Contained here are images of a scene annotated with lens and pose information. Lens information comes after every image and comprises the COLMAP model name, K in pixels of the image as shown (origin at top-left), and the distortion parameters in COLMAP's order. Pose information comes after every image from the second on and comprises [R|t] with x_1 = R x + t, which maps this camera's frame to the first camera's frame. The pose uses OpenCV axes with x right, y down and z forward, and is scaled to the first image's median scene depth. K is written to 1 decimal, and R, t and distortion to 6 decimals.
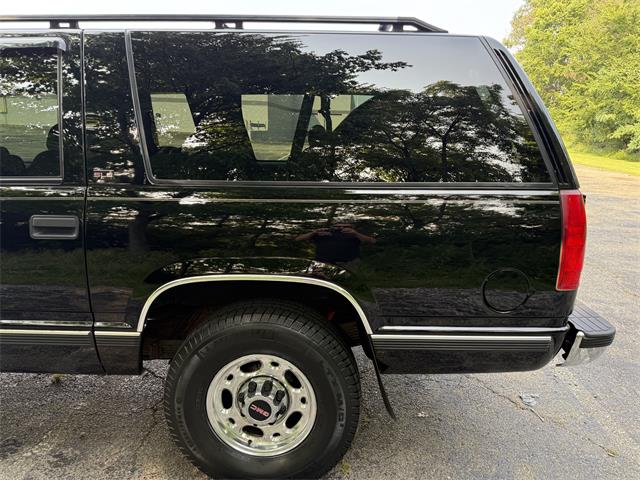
lens RADIAL K [[451.2, 0, 323.3], [0, 451.2, 243.3], [0, 0, 1]] dist [0.002068, -0.003077]
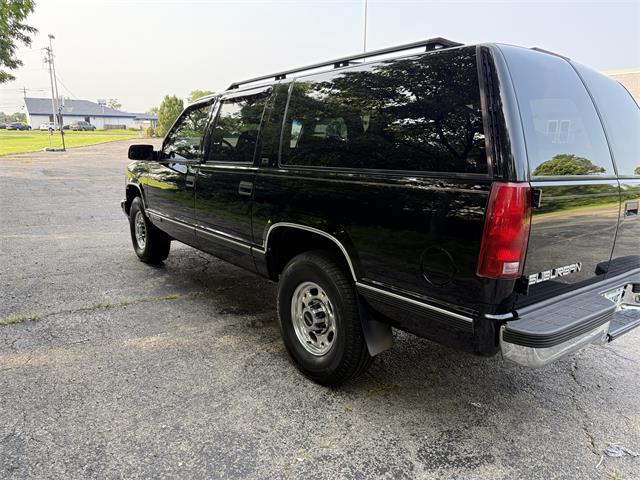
lens RADIAL K [[451.4, 0, 320.9], [0, 451.4, 242.9], [0, 0, 1]] dist [0.032523, -0.043072]
pose [[0.634749, 0.153438, -0.757331, 0.984991], [-0.180898, 0.982359, 0.047411, 0.037613], [0.751245, 0.106905, 0.651308, 0.013191]]
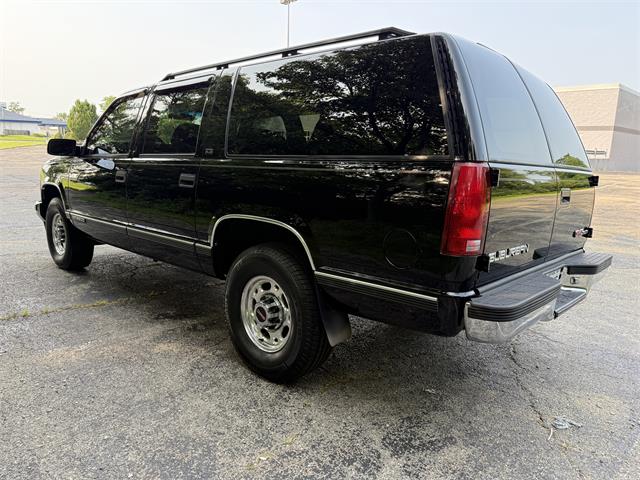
lens RADIAL K [[453.7, 0, 320.0], [0, 453.7, 240.0], [0, 0, 1]] dist [0.022175, -0.036905]
pose [[0.751911, 0.119294, -0.648382, 0.909001], [-0.165712, 0.986116, -0.010739, 0.116010], [0.638099, 0.115520, 0.761239, -0.019388]]
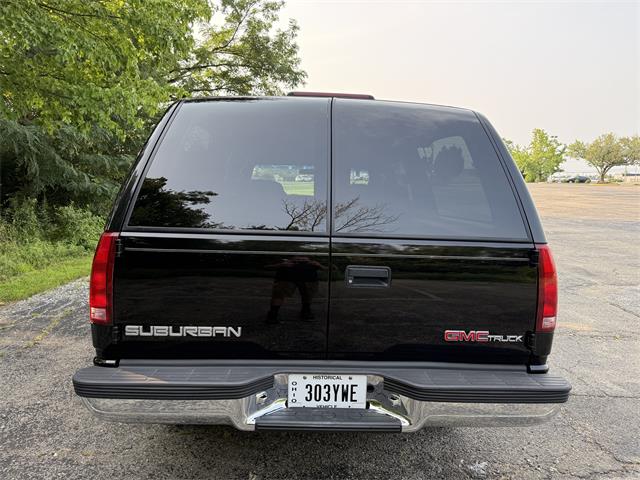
lens RADIAL K [[440.7, 0, 320.0], [0, 440.7, 240.0], [0, 0, 1]] dist [0.080380, -0.079114]
pose [[0.077175, 0.094772, -0.992503, 1.512210], [-0.236912, 0.968703, 0.074078, -0.280254], [0.968461, 0.229419, 0.097213, 1.279594]]
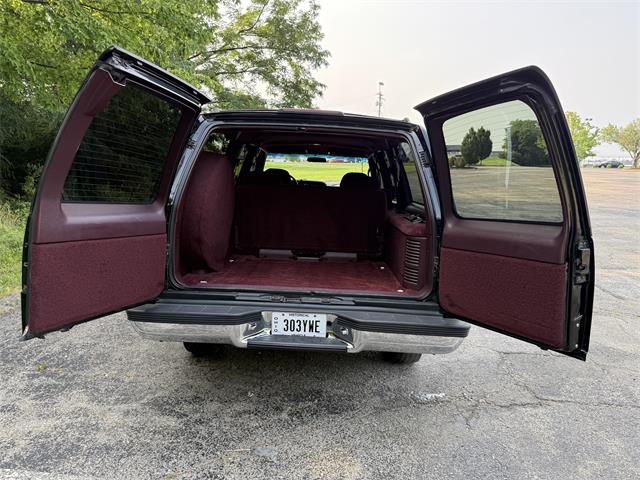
lens RADIAL K [[456.8, 0, 323.5], [0, 456.8, 223.9], [0, 0, 1]] dist [0.040091, -0.054284]
pose [[0.026849, 0.101737, -0.994449, 1.988708], [-0.252861, 0.963147, 0.091708, -0.348584], [0.967130, 0.248995, 0.051585, 1.389872]]
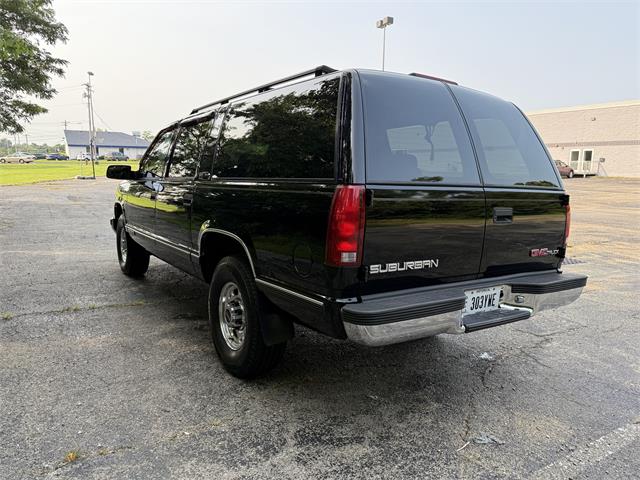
lens RADIAL K [[453.7, 0, 320.0], [0, 453.7, 240.0], [0, 0, 1]] dist [0.022175, -0.036905]
pose [[0.586714, 0.105764, -0.802858, 1.362916], [-0.192403, 0.981251, -0.011340, 0.046841], [0.786605, 0.161125, 0.596063, 0.222813]]
